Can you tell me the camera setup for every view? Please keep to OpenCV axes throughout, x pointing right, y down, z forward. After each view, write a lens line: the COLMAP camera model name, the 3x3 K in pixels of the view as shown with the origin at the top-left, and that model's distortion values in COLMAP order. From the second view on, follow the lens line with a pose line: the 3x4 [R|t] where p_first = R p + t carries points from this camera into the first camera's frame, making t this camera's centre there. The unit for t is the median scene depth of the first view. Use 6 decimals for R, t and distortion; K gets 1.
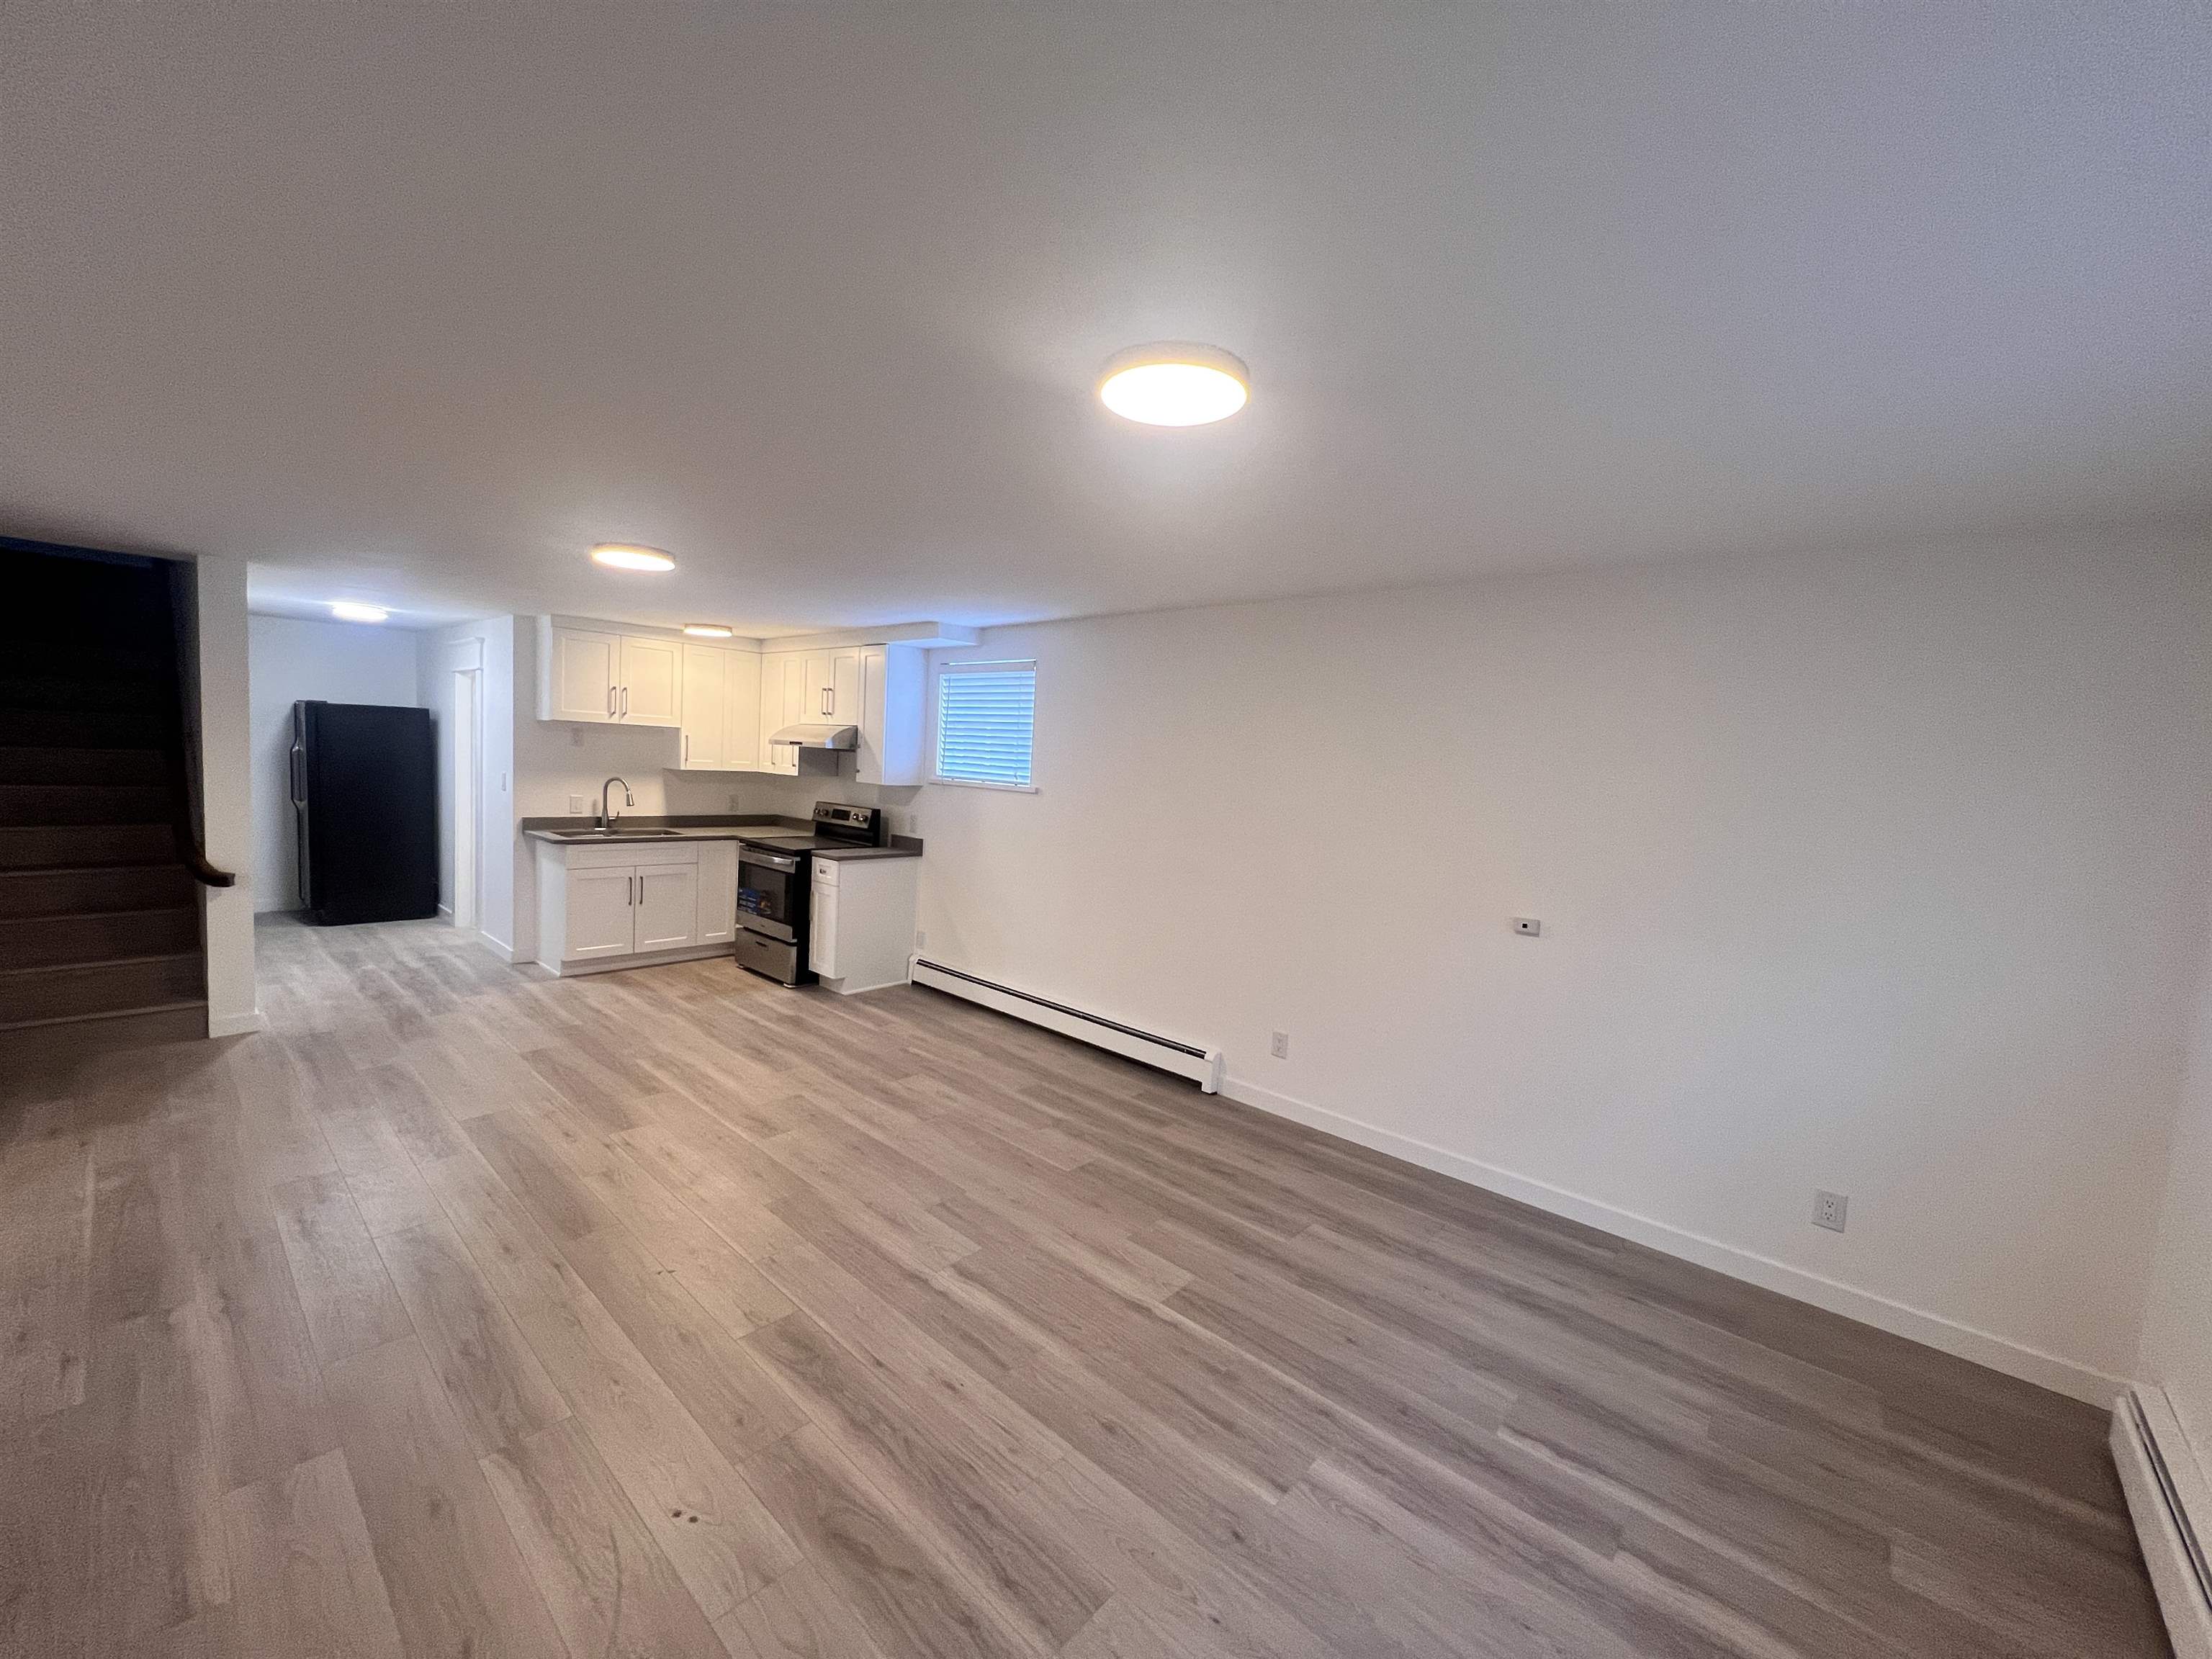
lens RADIAL K [[891.2, 0, 1106.0], [0, 891.2, 829.5], [0, 0, 1]] dist [-0.000598, 0.000024]
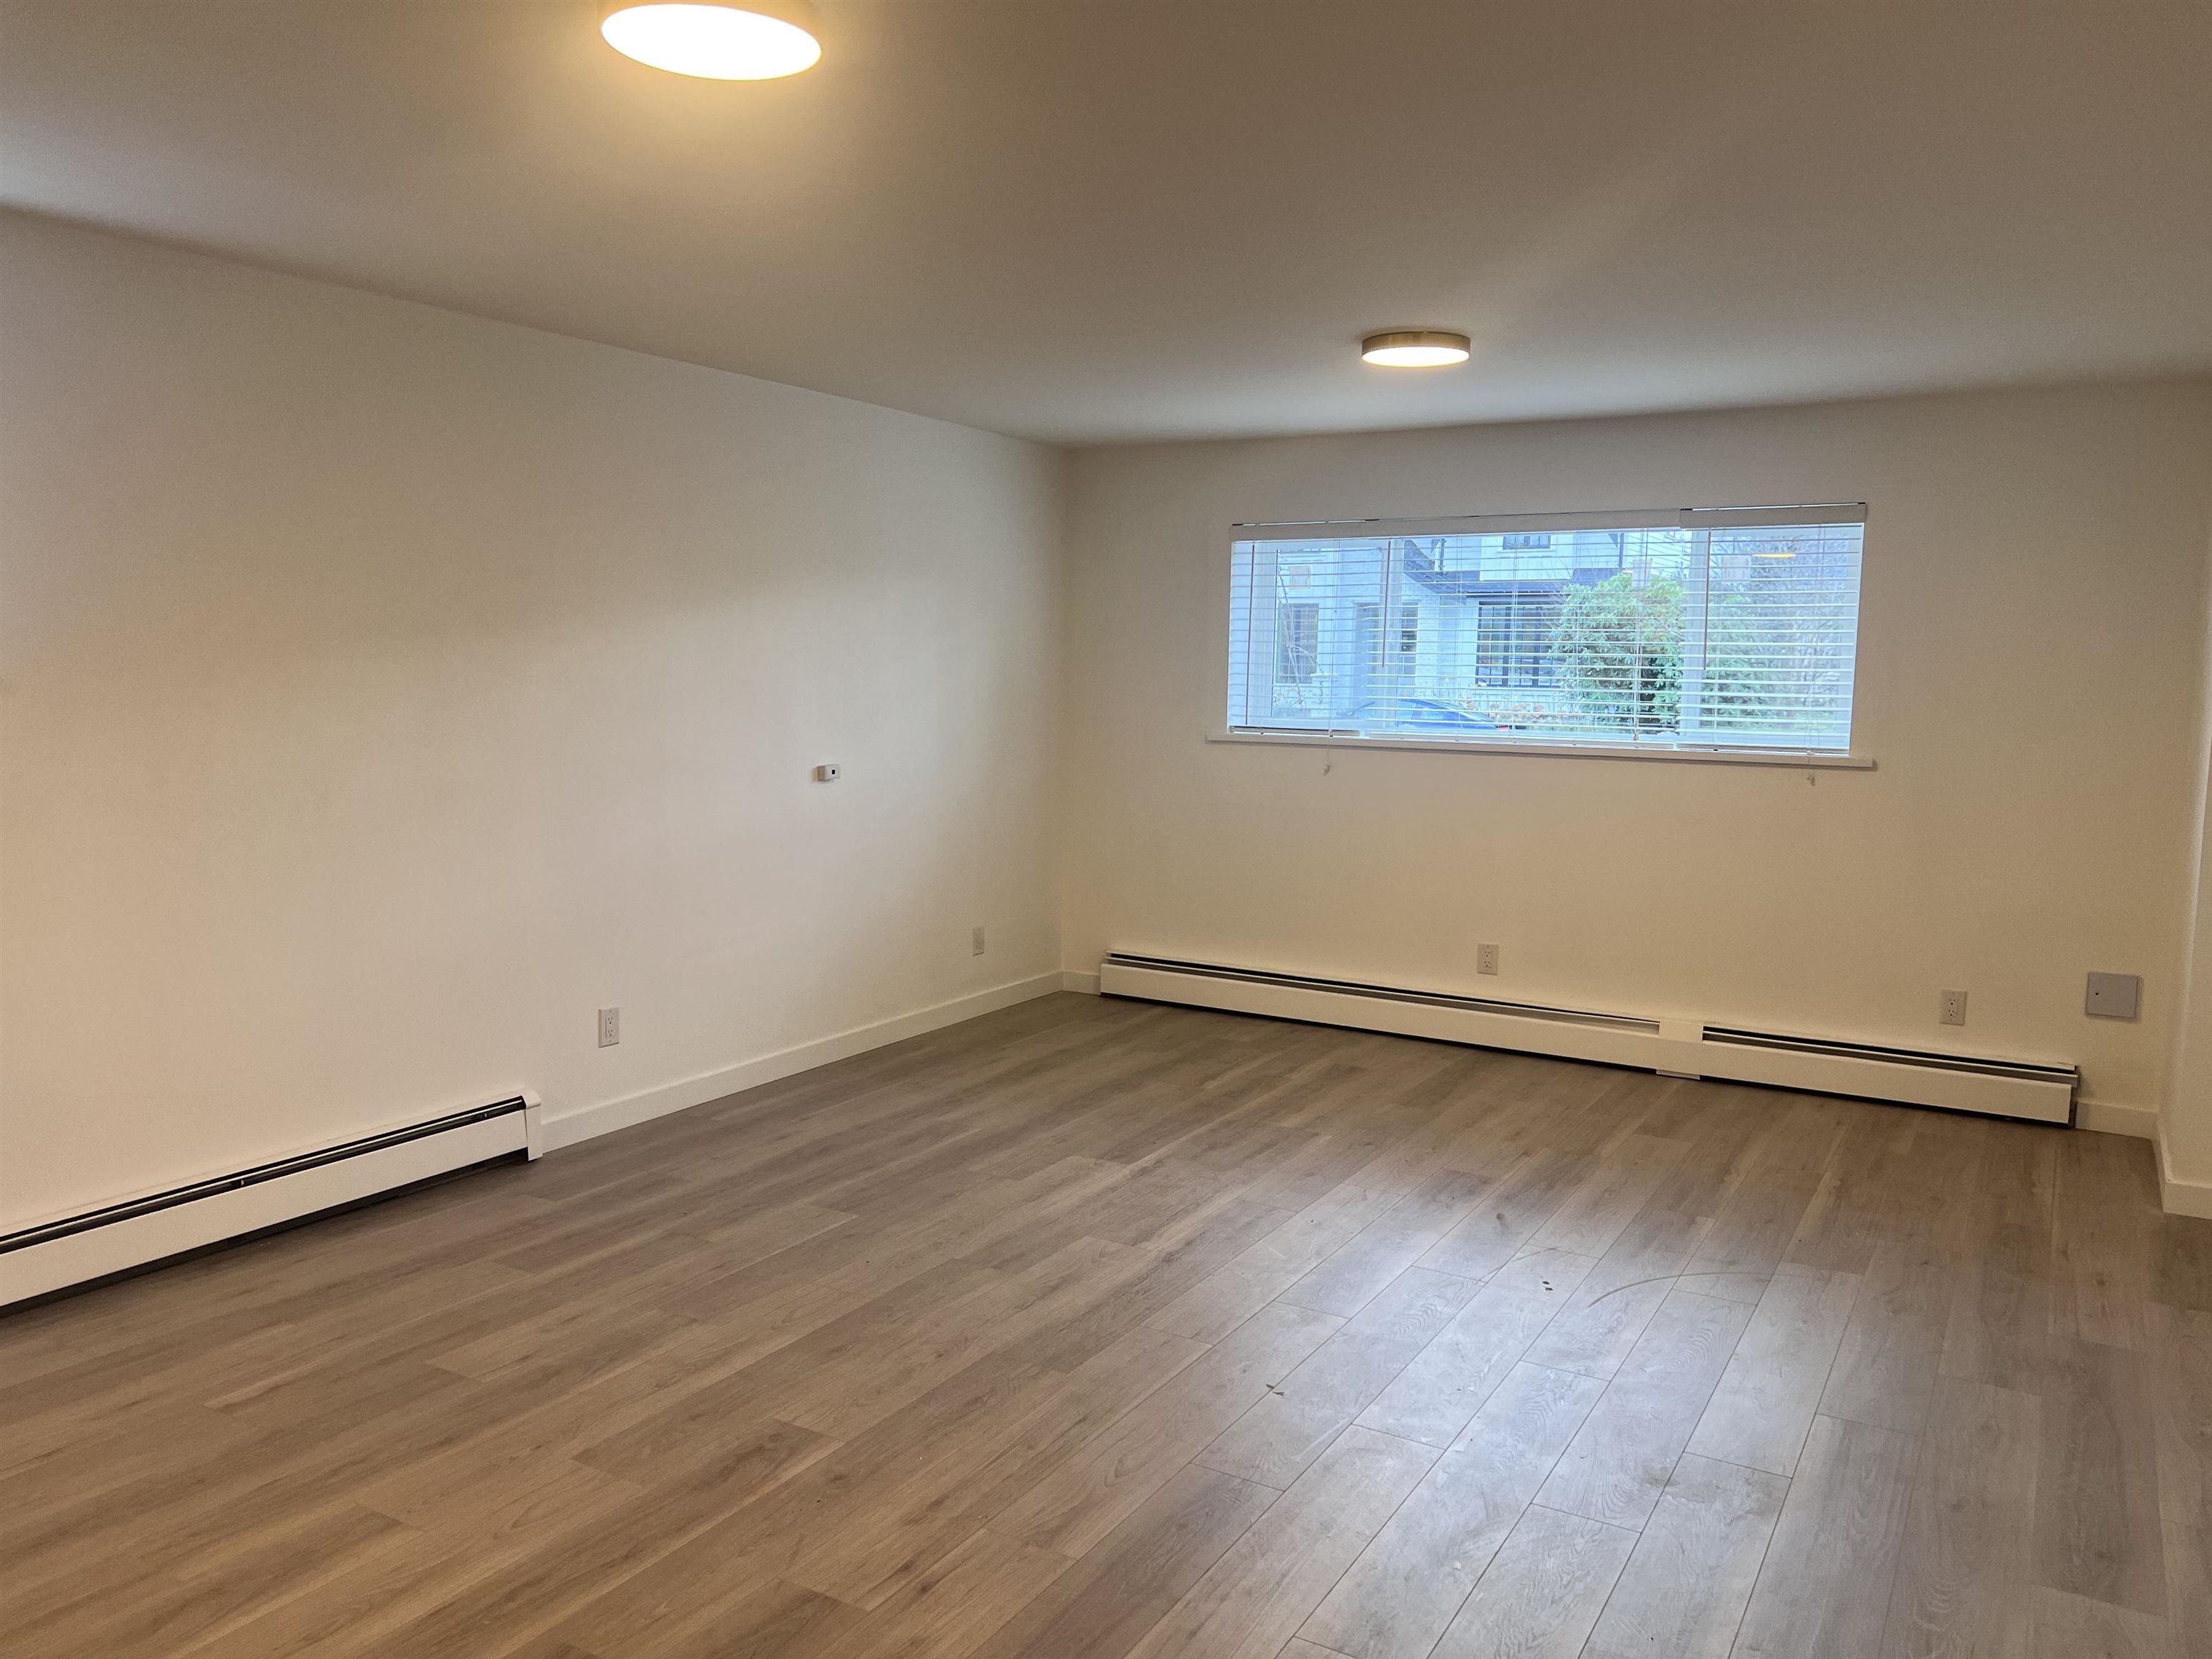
lens RADIAL K [[1691.9, 0, 1105.6], [0, 1691.9, 865.1], [0, 0, 1]] dist [0.150715, -0.257576]
pose [[-0.217530, -0.177185, 0.959836, -0.767324], [0.048055, 0.980248, 0.191844, -0.072728], [-0.974870, 0.087857, -0.204719, 0.628271]]
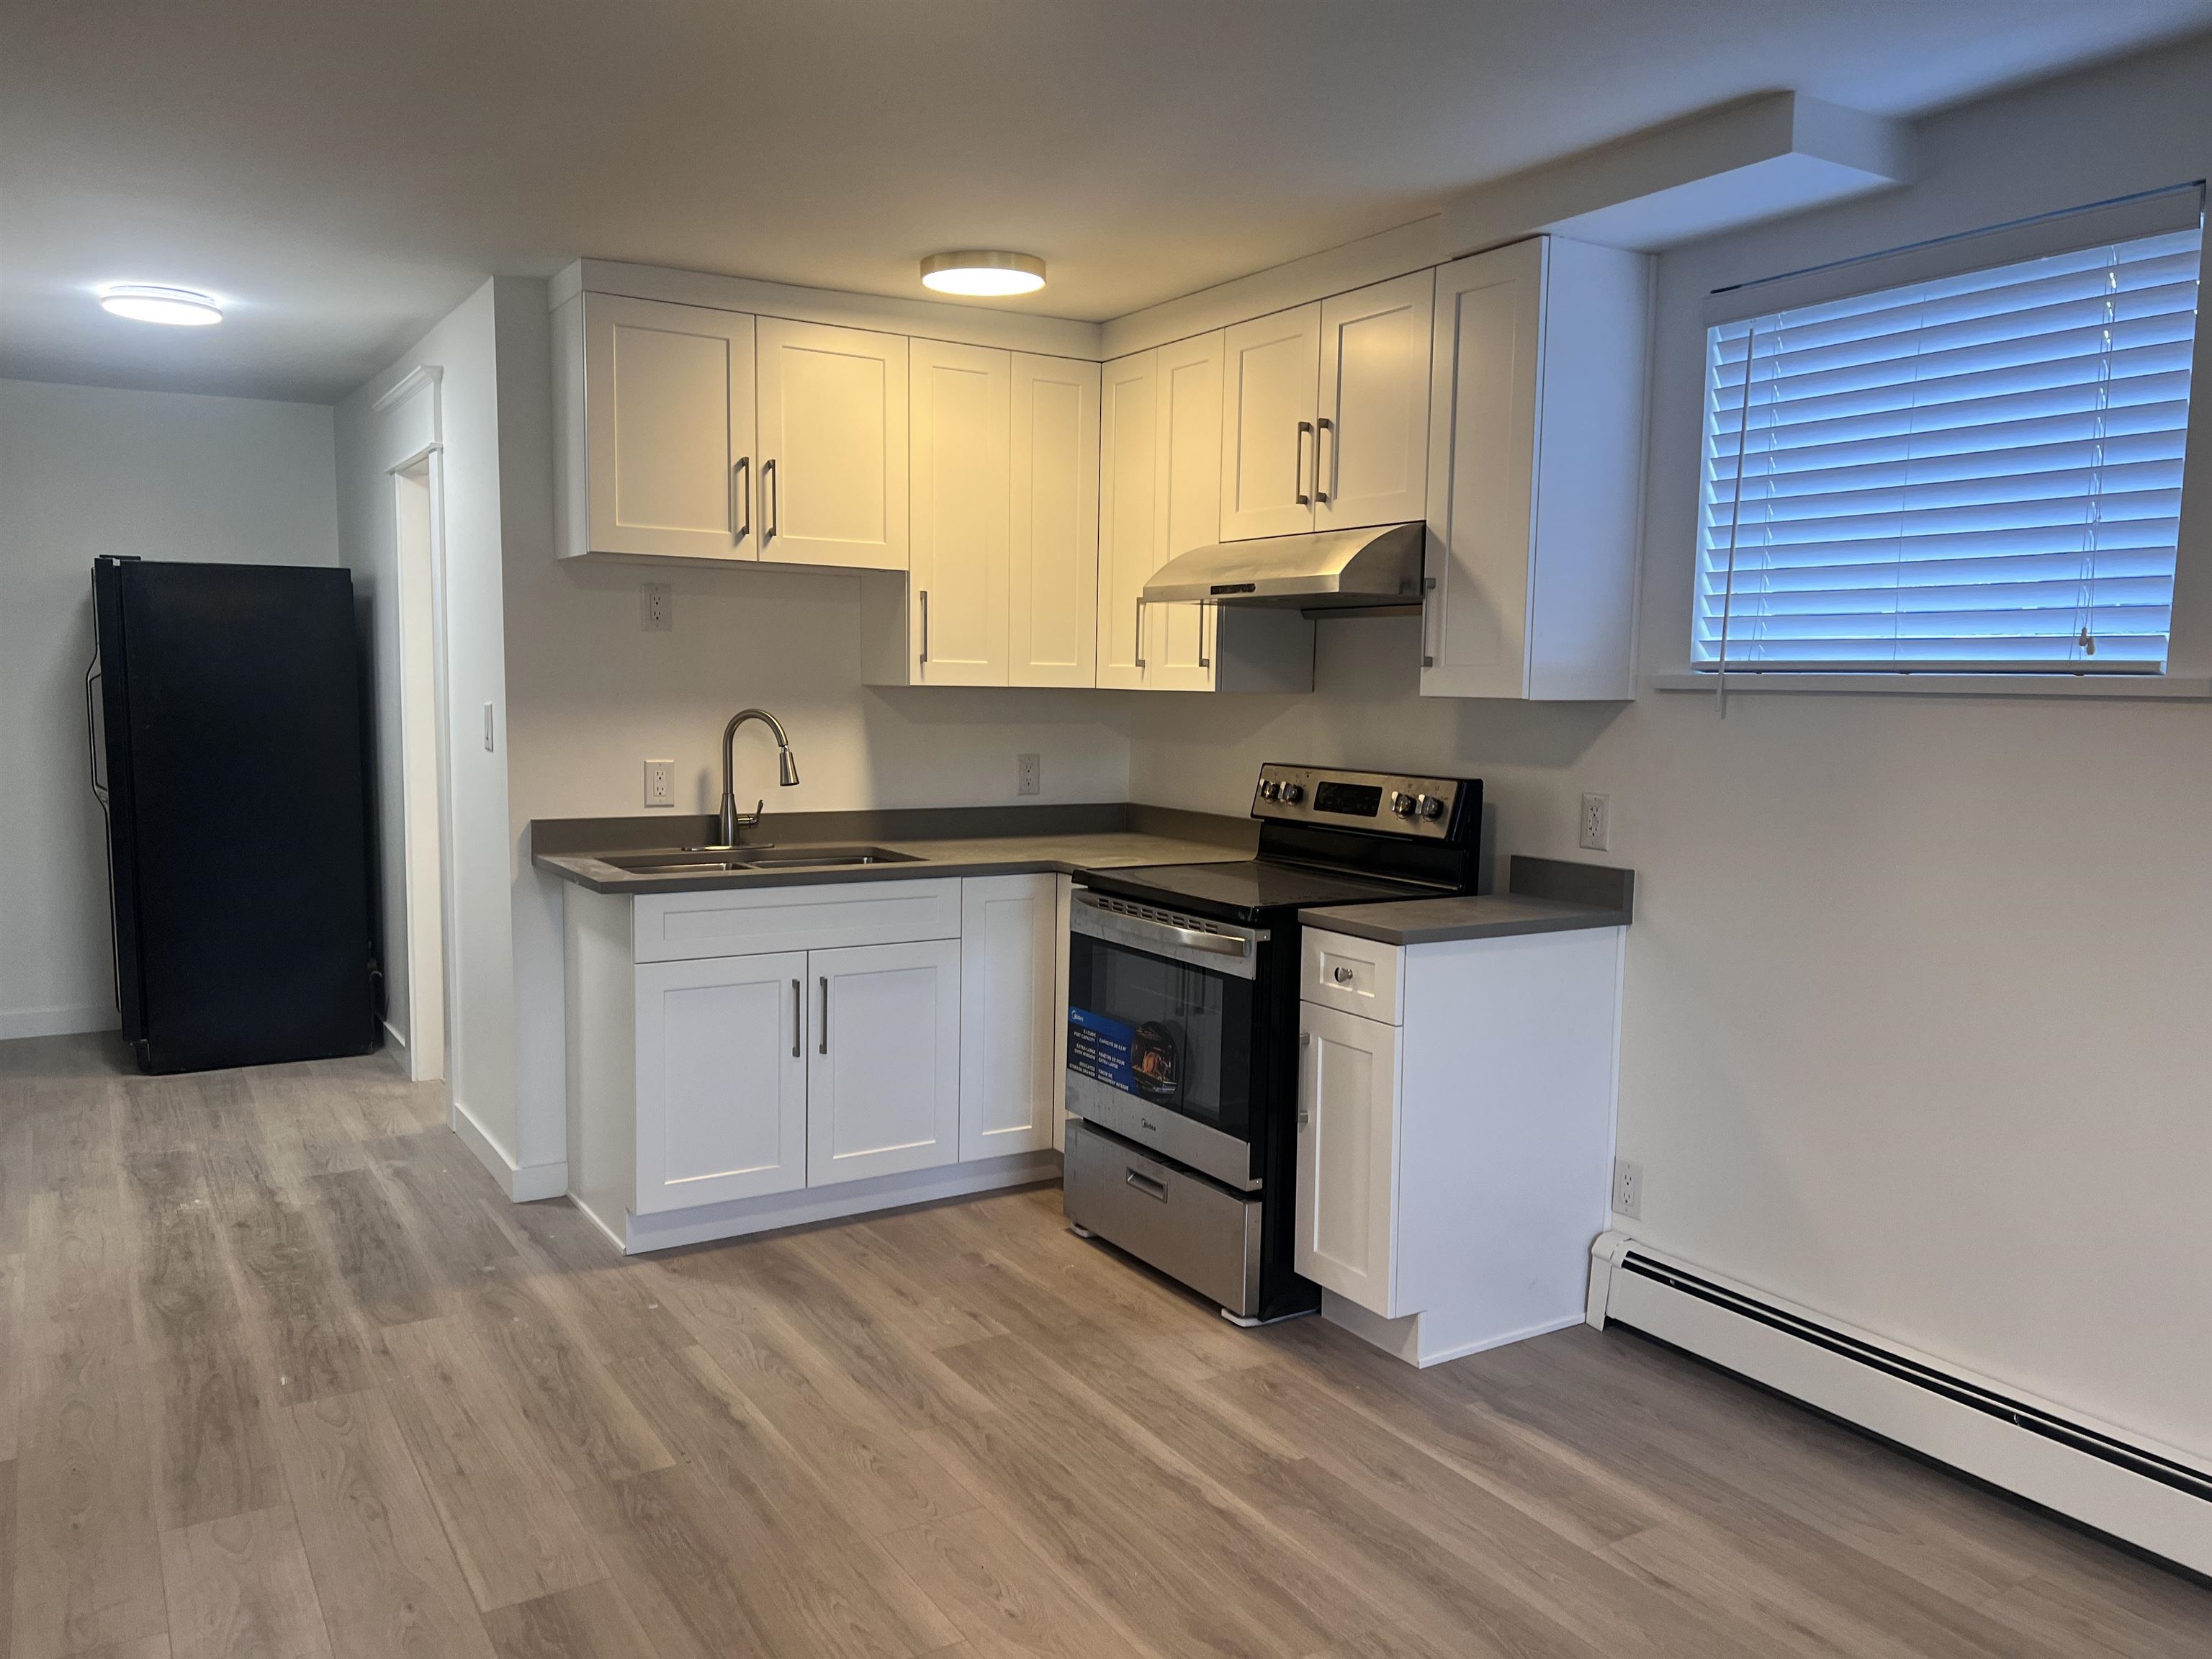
lens RADIAL K [[1691.9, 0, 1105.6], [0, 1691.9, 865.1], [0, 0, 1]] dist [0.150715, -0.257576]
pose [[0.958652, -0.006994, -0.284496, -0.218988], [0.013222, 0.999713, 0.019975, -0.005927], [0.284275, -0.022911, 0.958469, 0.378665]]
